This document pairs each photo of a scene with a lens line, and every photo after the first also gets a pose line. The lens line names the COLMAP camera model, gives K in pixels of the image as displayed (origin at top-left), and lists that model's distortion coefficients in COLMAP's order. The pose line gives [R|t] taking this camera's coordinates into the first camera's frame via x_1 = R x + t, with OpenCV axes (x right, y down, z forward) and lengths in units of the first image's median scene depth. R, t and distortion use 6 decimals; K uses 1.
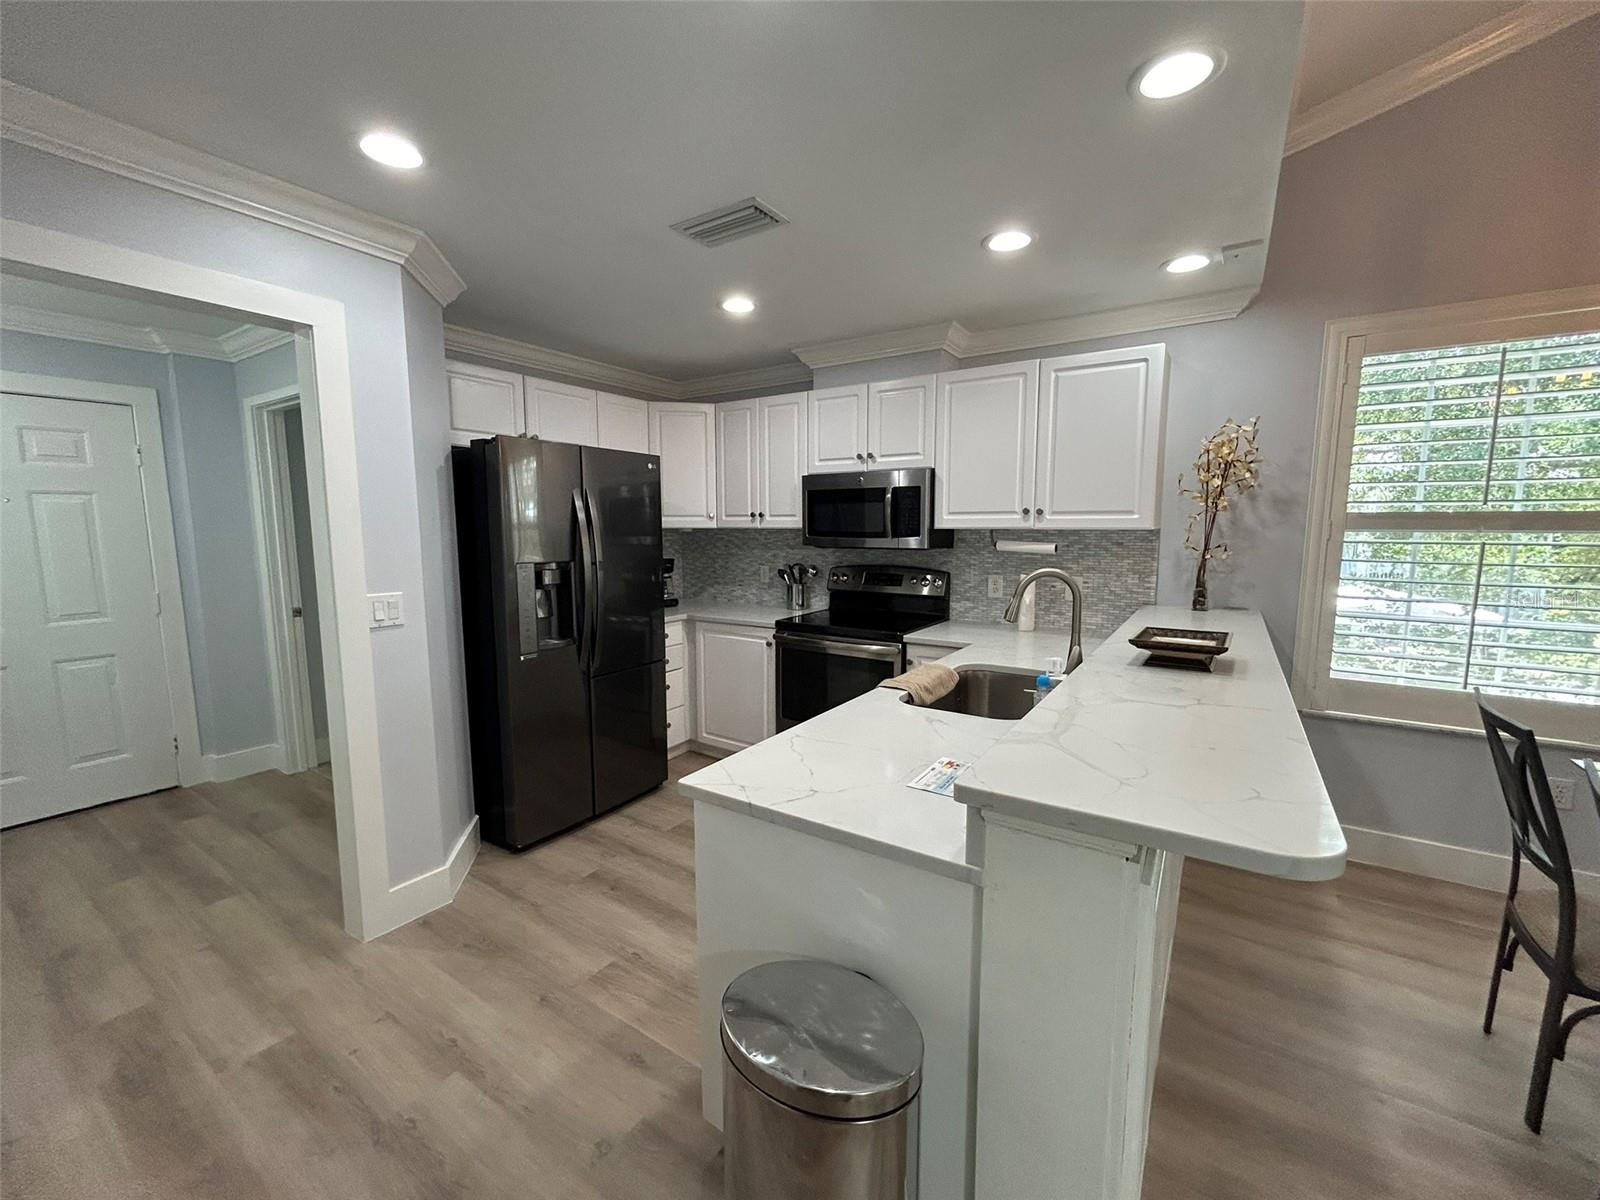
lens RADIAL K [[645.6, 0, 802.6], [0, 645.6, 600.2], [0, 0, 1]] dist [0.000351, -0.001322]
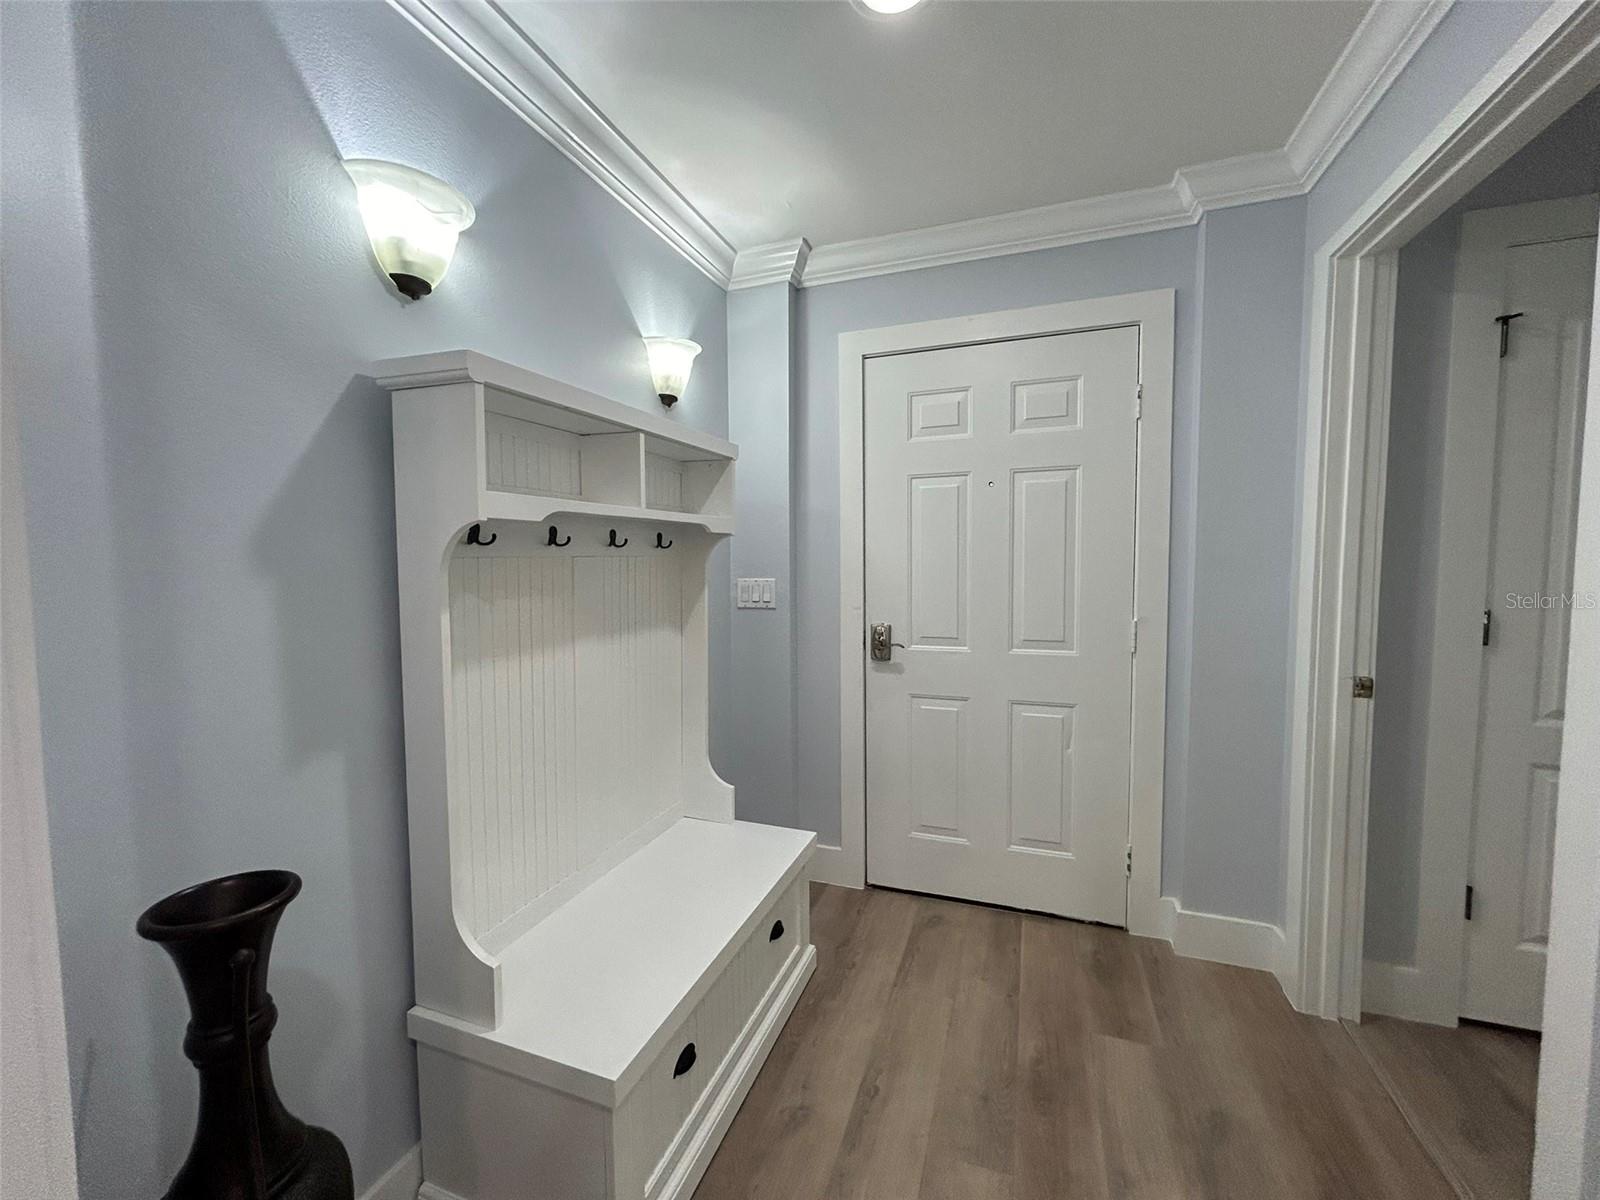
lens RADIAL K [[645.6, 0, 800.6], [0, 645.6, 601.8], [0, 0, 1]] dist [0.000351, -0.001322]
pose [[0.235475, 0.062935, -0.969841, -0.187199], [-0.110314, 0.993183, 0.037666, -0.006667], [0.965600, 0.098118, 0.240812, 0.212422]]
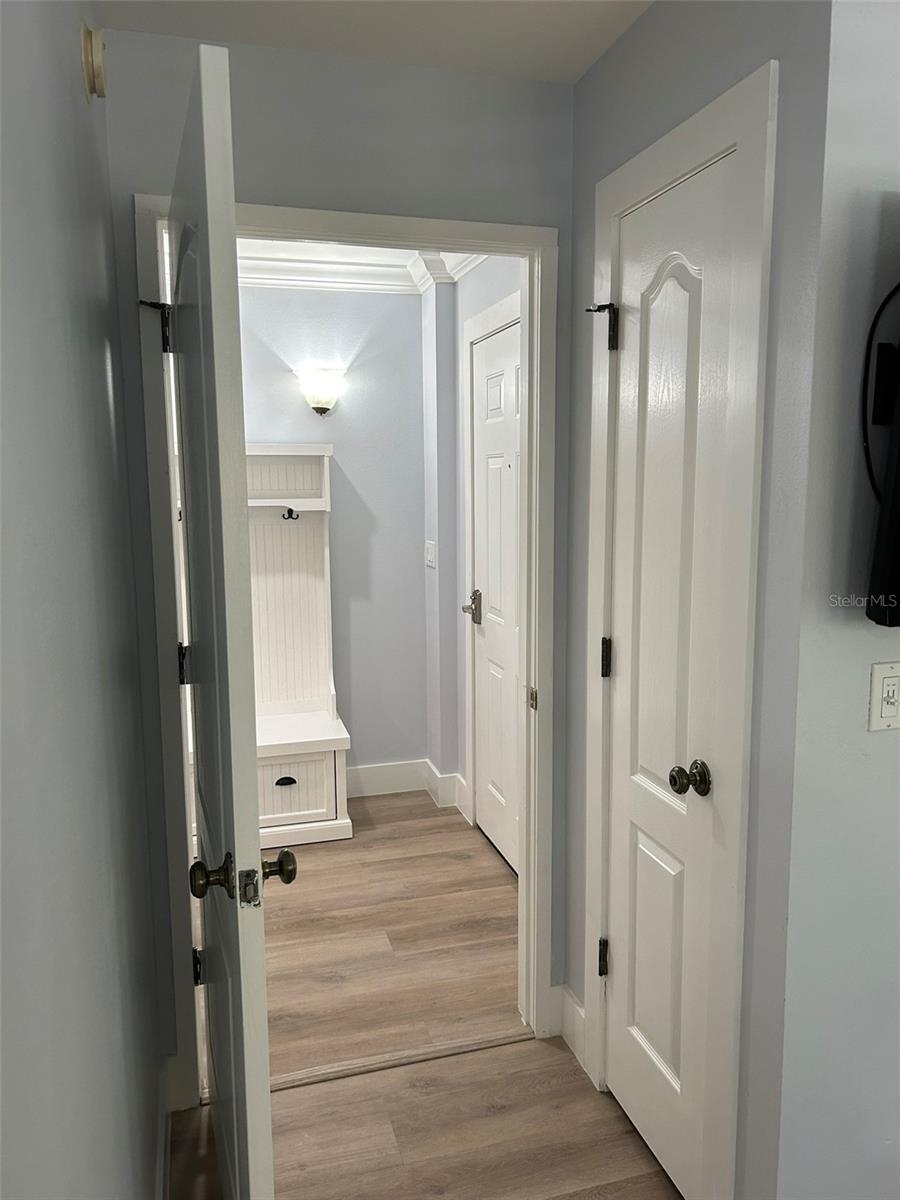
lens RADIAL K [[895.7, 0, 454.9], [0, 895.7, 592.0], [0, 0, 1]] dist [0.000067, -0.004022]
pose [[-0.642236, 0.106854, -0.759022, -0.119998], [-0.084664, 0.974288, 0.208796, -0.078516], [0.761817, 0.198358, -0.616676, 0.577040]]
